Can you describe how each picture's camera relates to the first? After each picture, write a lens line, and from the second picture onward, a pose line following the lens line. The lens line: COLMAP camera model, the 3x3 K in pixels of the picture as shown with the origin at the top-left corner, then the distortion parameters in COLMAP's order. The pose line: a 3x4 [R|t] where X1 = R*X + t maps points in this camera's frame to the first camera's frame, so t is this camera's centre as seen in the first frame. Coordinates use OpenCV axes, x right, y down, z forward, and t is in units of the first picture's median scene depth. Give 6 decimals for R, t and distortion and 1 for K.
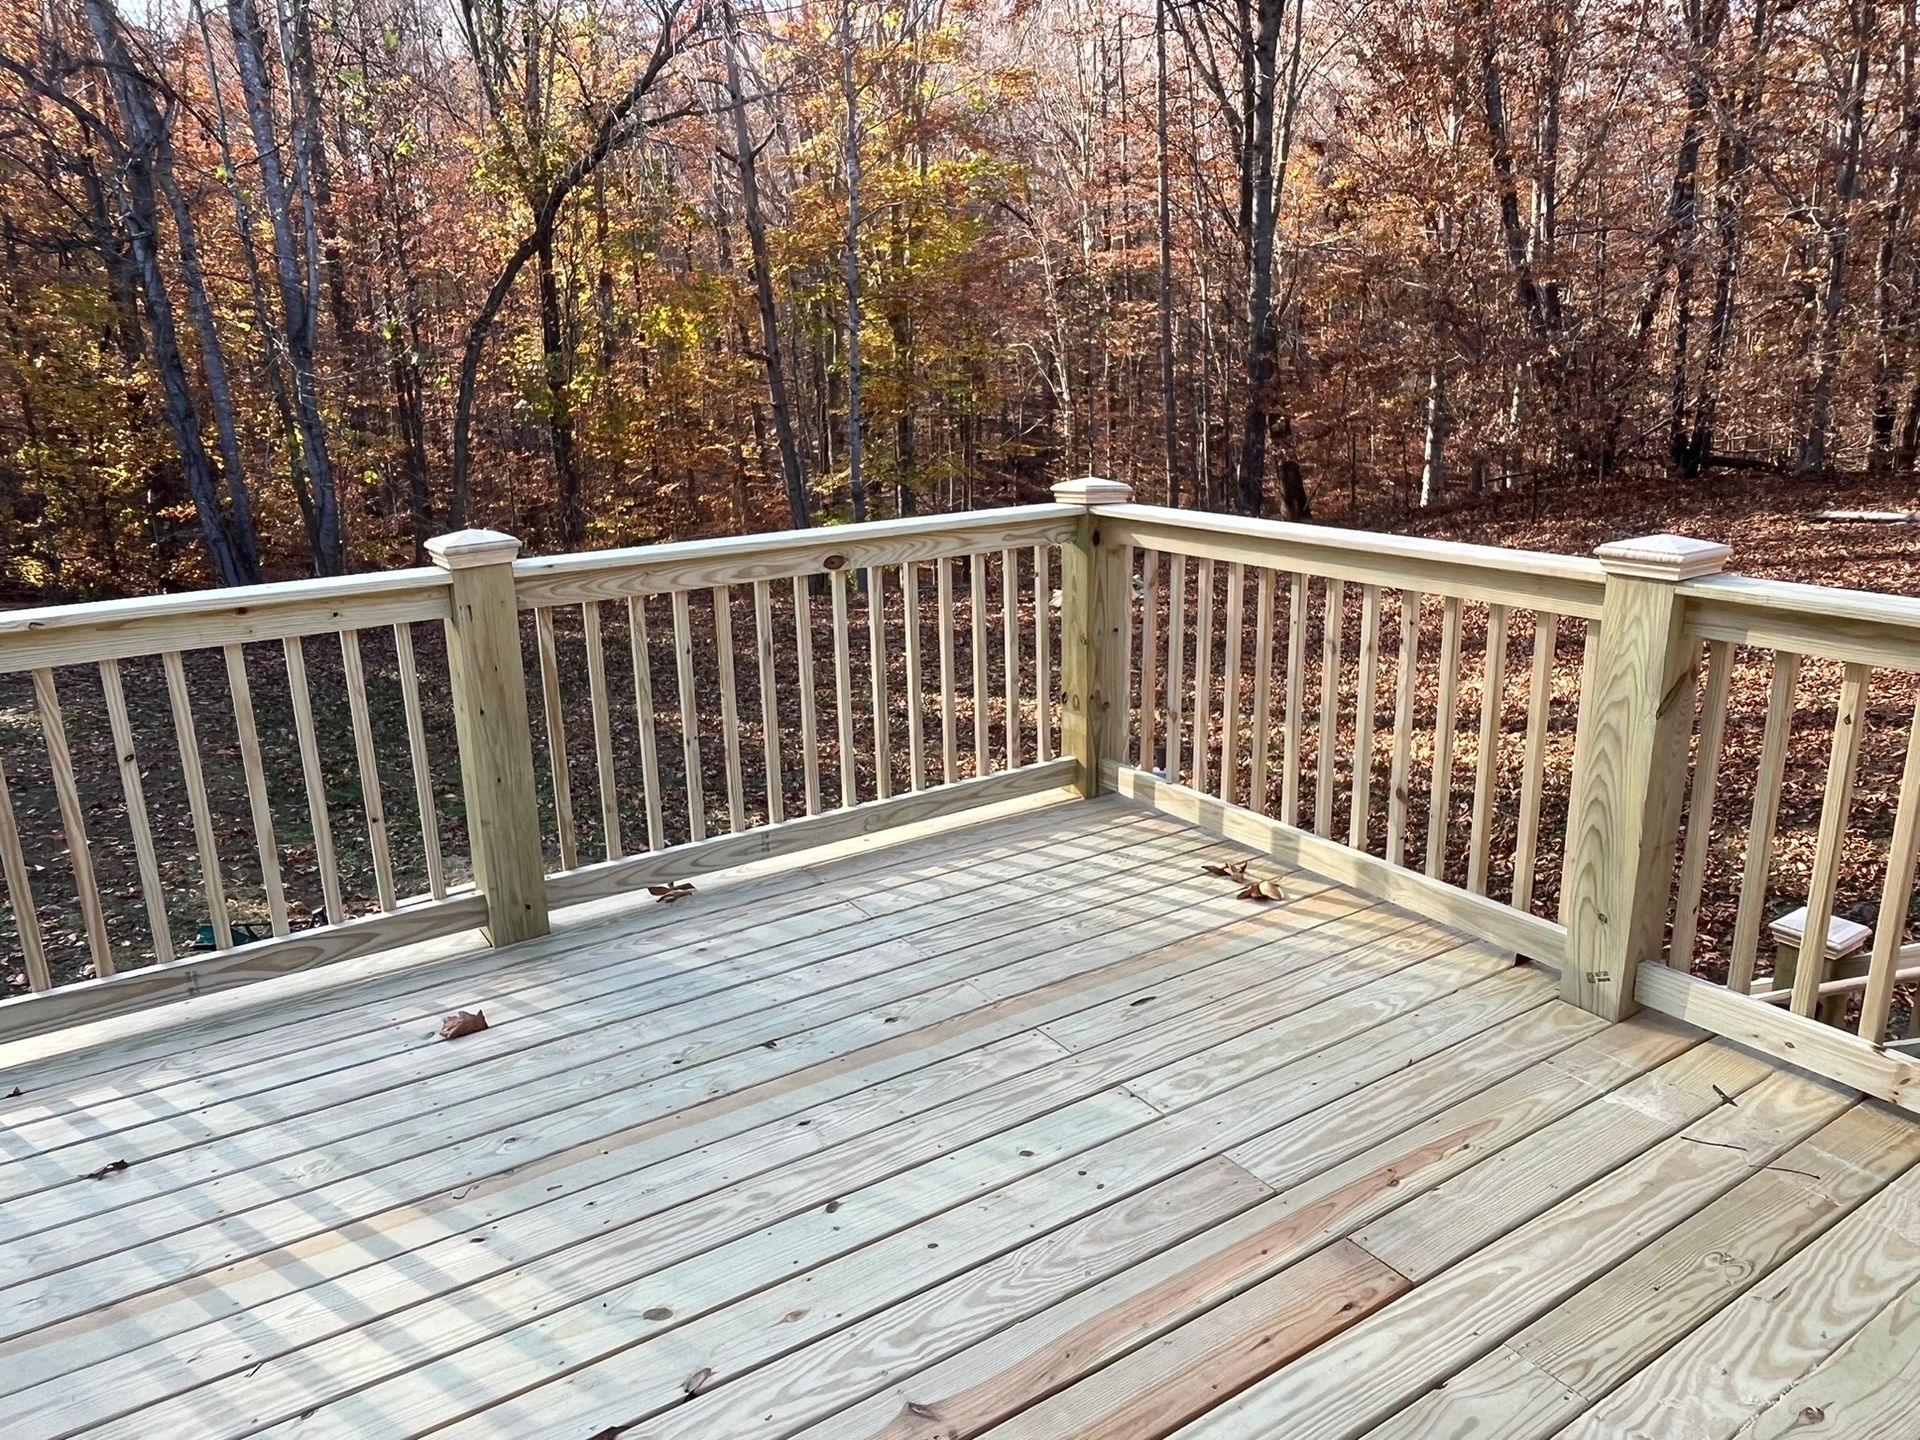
lens RADIAL K [[1310.0, 0, 961.9], [0, 1310.0, 709.5], [0, 0, 1]] dist [-0.001515, -0.003889]
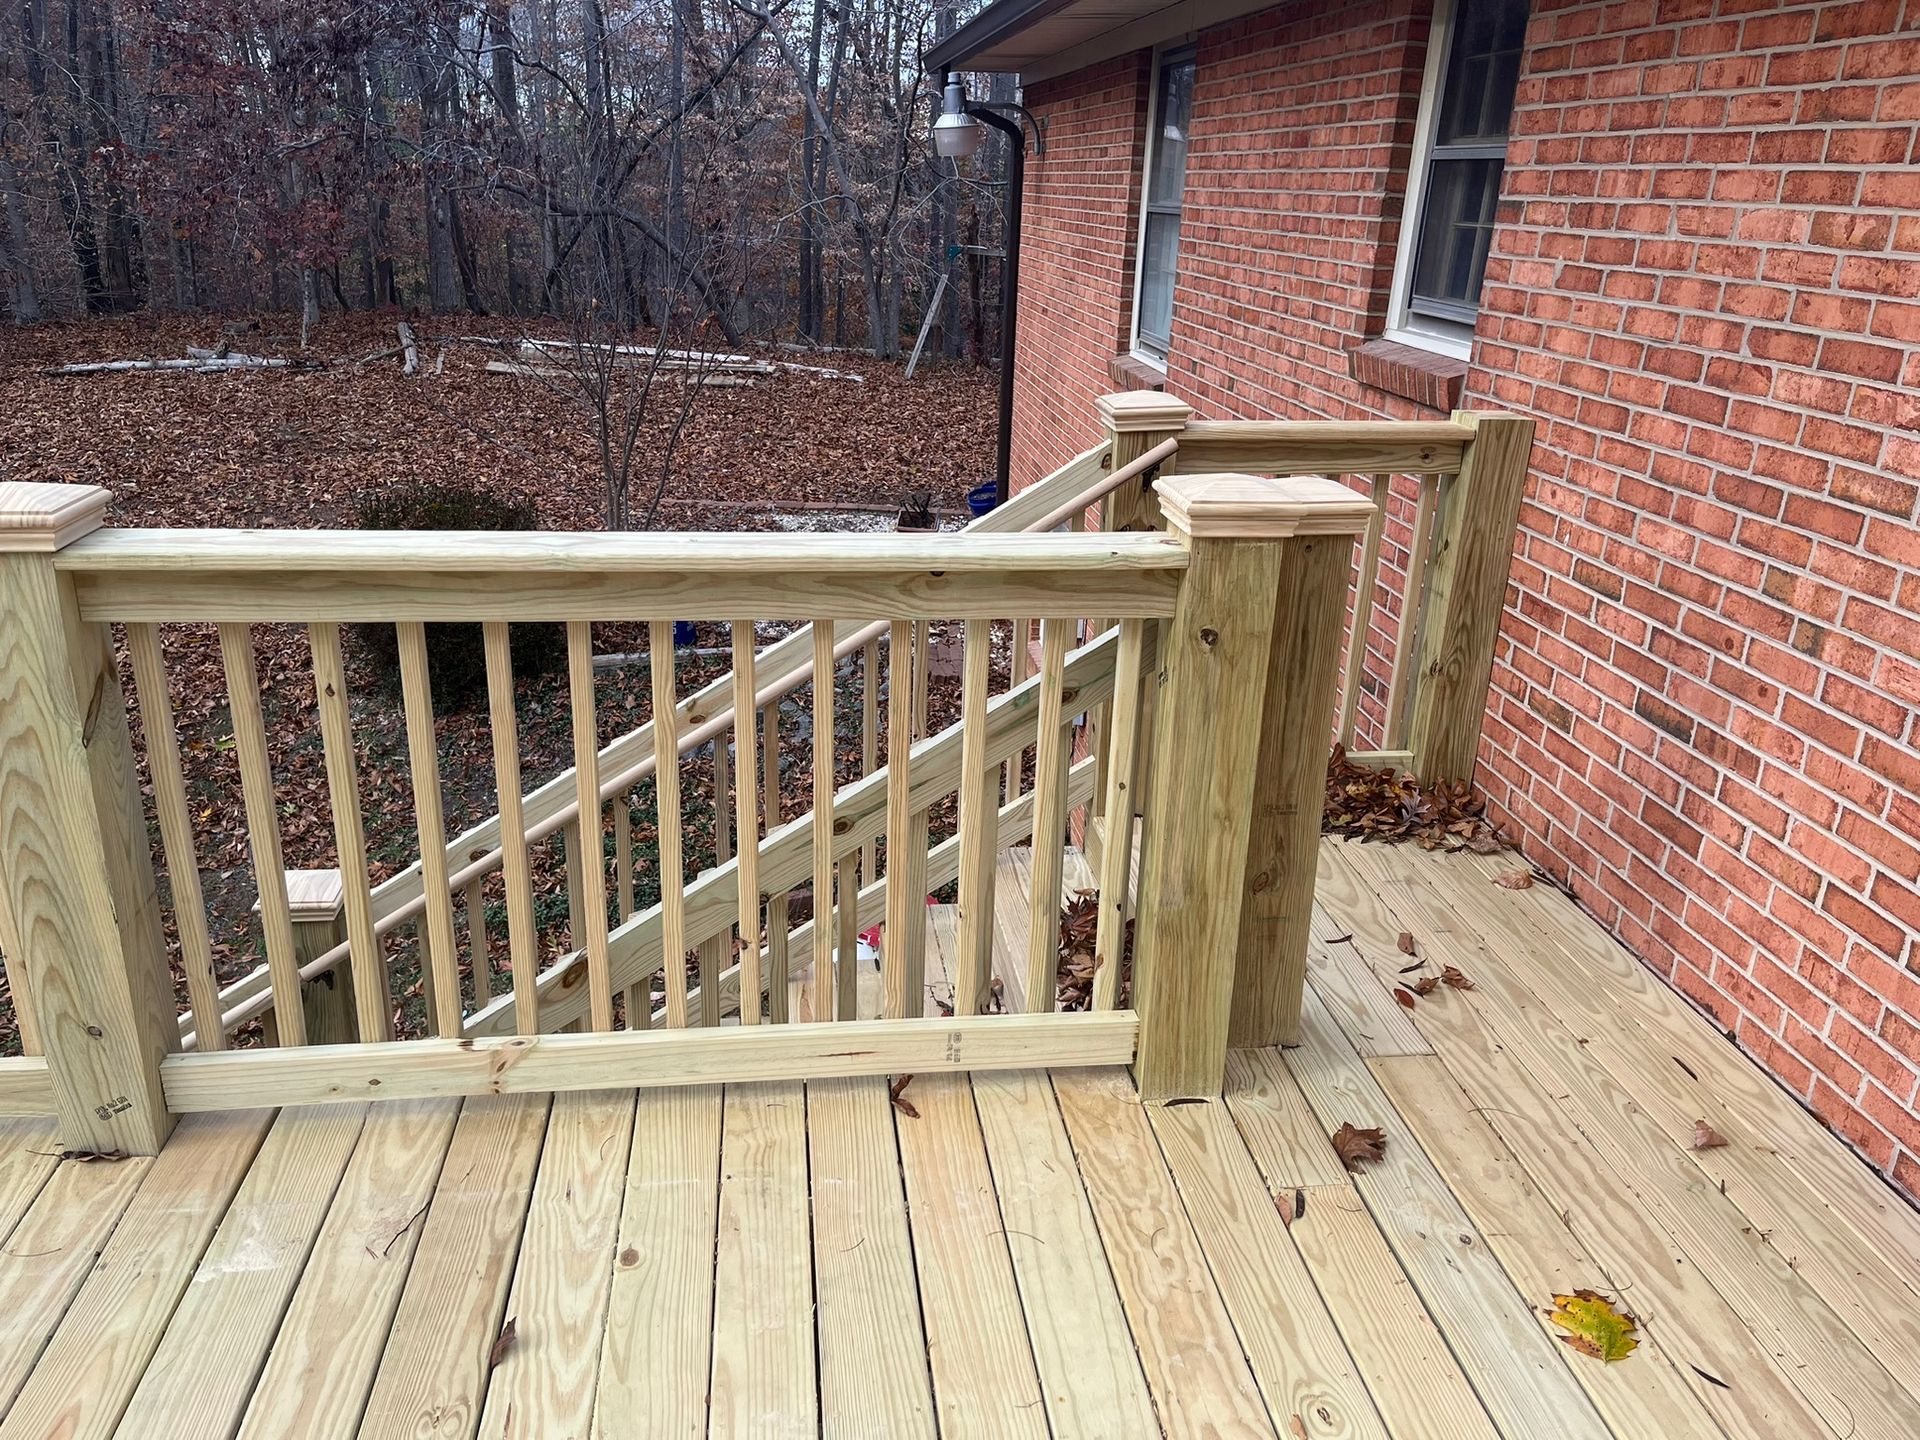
lens RADIAL K [[1443.9, 0, 957.9], [0, 1443.9, 722.7], [0, 0, 1]] dist [-0.003846, -0.011939]
pose [[0.431378, -0.279657, 0.857732, 0.060396], [0.204268, 0.956328, 0.209072, -0.052414], [-0.878742, 0.085018, 0.469664, 0.176108]]
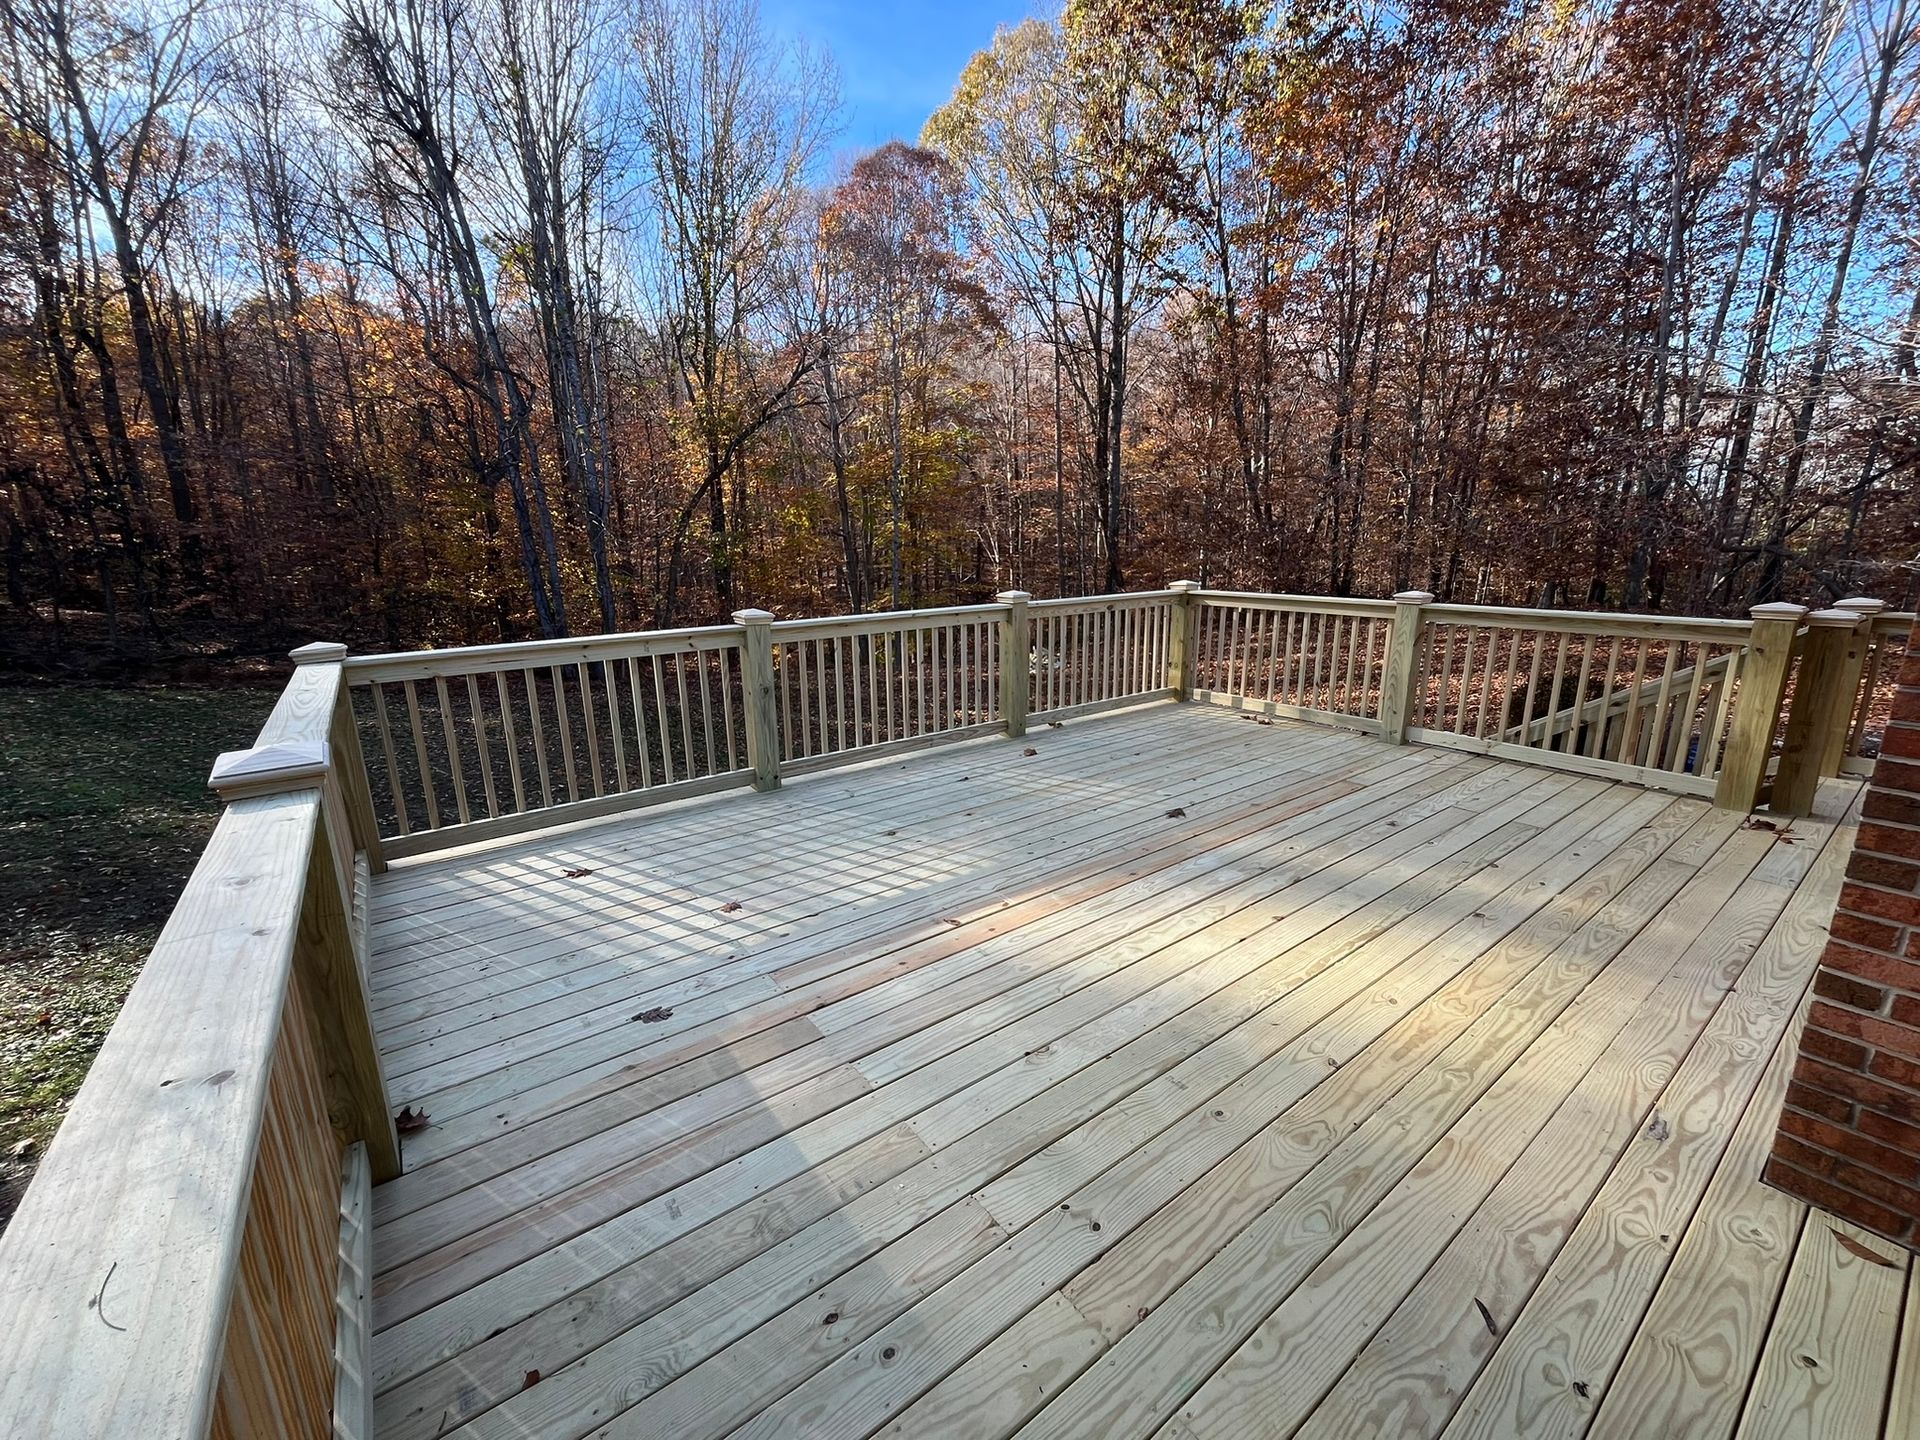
lens RADIAL K [[780.5, 0, 960.4], [0, 780.5, 718.3], [0, 0, 1]] dist [0.000181, -0.000028]
pose [[0.997395, -0.001618, 0.072117, -0.564713], [0.004182, 0.999364, -0.035424, 0.190013], [-0.072014, 0.035634, 0.996767, -0.657542]]
